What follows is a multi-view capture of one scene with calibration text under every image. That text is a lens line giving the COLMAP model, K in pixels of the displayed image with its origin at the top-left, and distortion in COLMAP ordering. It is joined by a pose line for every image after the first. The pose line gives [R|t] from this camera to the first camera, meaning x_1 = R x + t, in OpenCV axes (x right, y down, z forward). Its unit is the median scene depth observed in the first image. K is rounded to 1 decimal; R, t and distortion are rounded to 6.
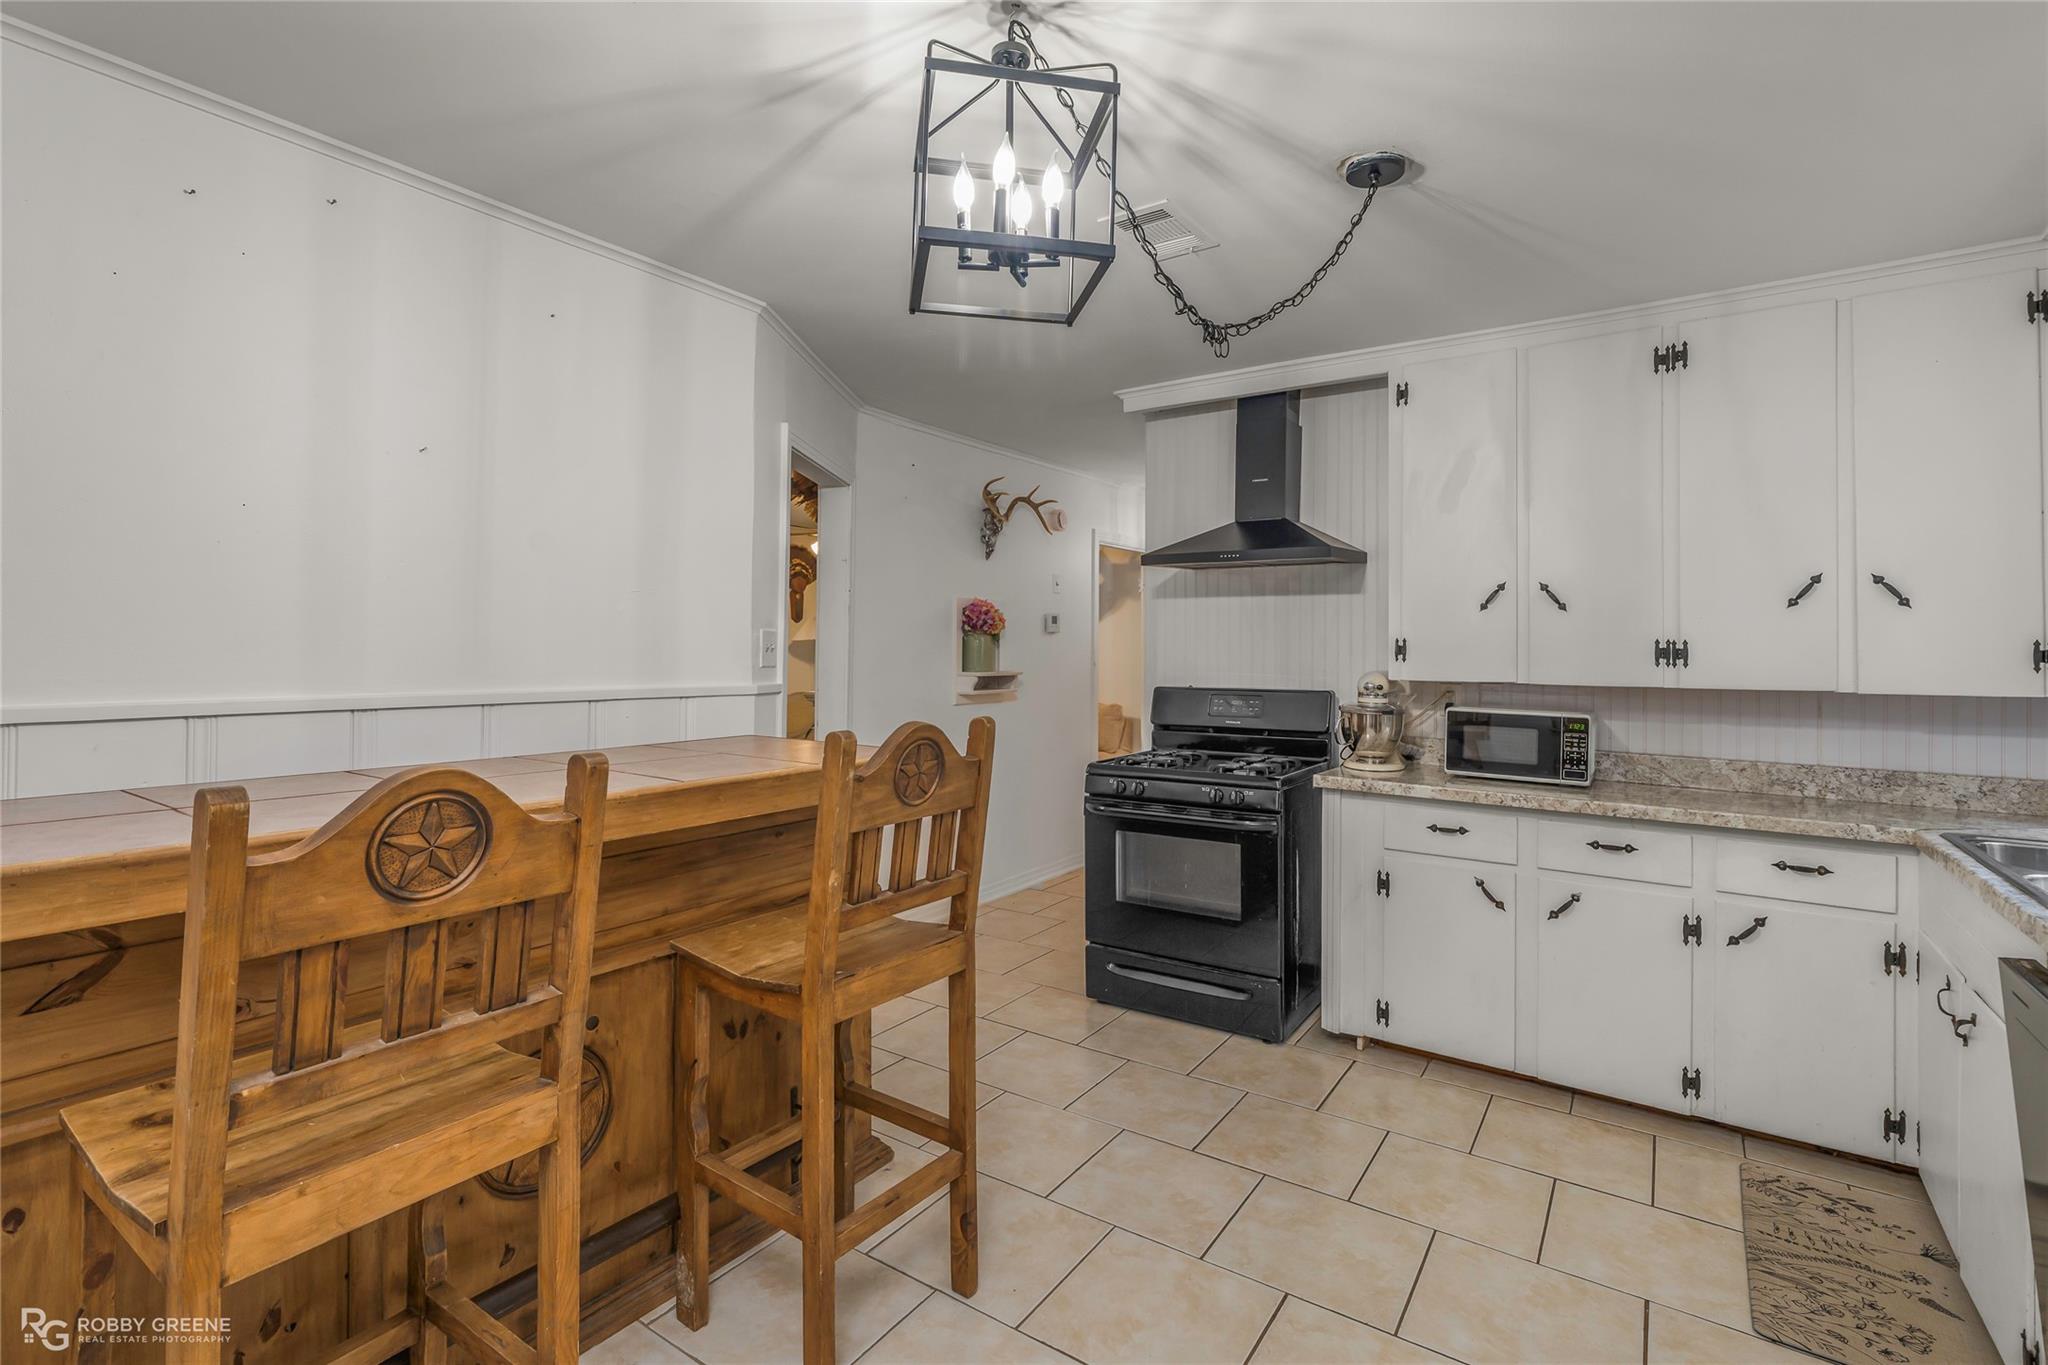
lens RADIAL K [[920.2, 0, 1020.9], [0, 920.2, 656.4], [0, 0, 1]] dist [0.000401, 0.000050]
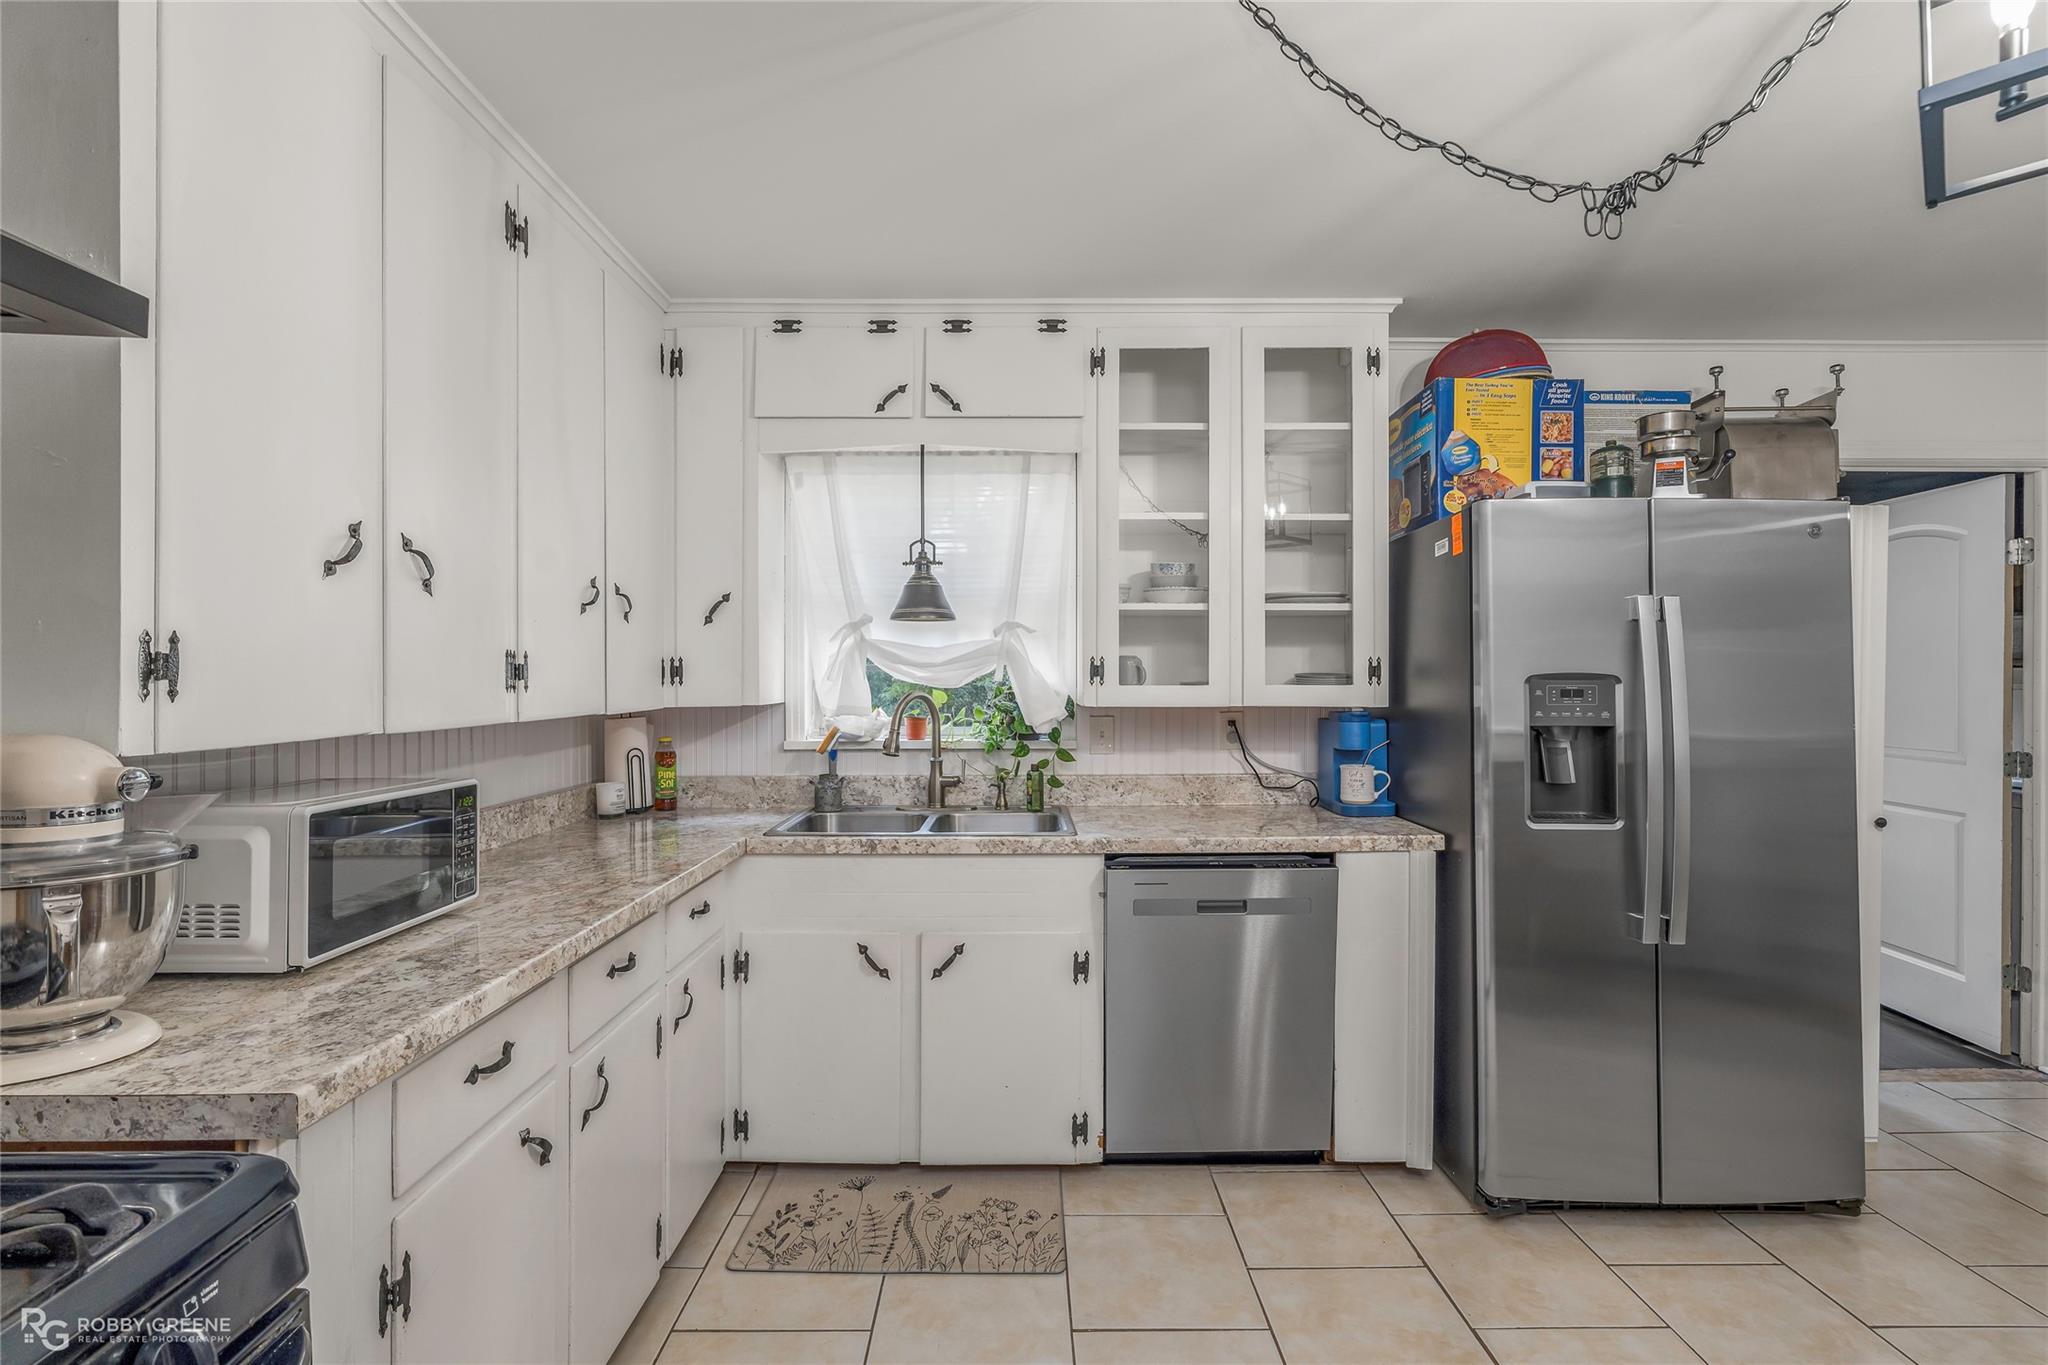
lens RADIAL K [[920.2, 0, 1020.9], [0, 920.2, 656.4], [0, 0, 1]] dist [0.000401, 0.000050]
pose [[-0.576665, 0.006629, 0.816954, -0.086596], [-0.003699, 0.999936, -0.010725, -0.012069], [-0.816973, -0.009206, -0.576603, 1.399824]]
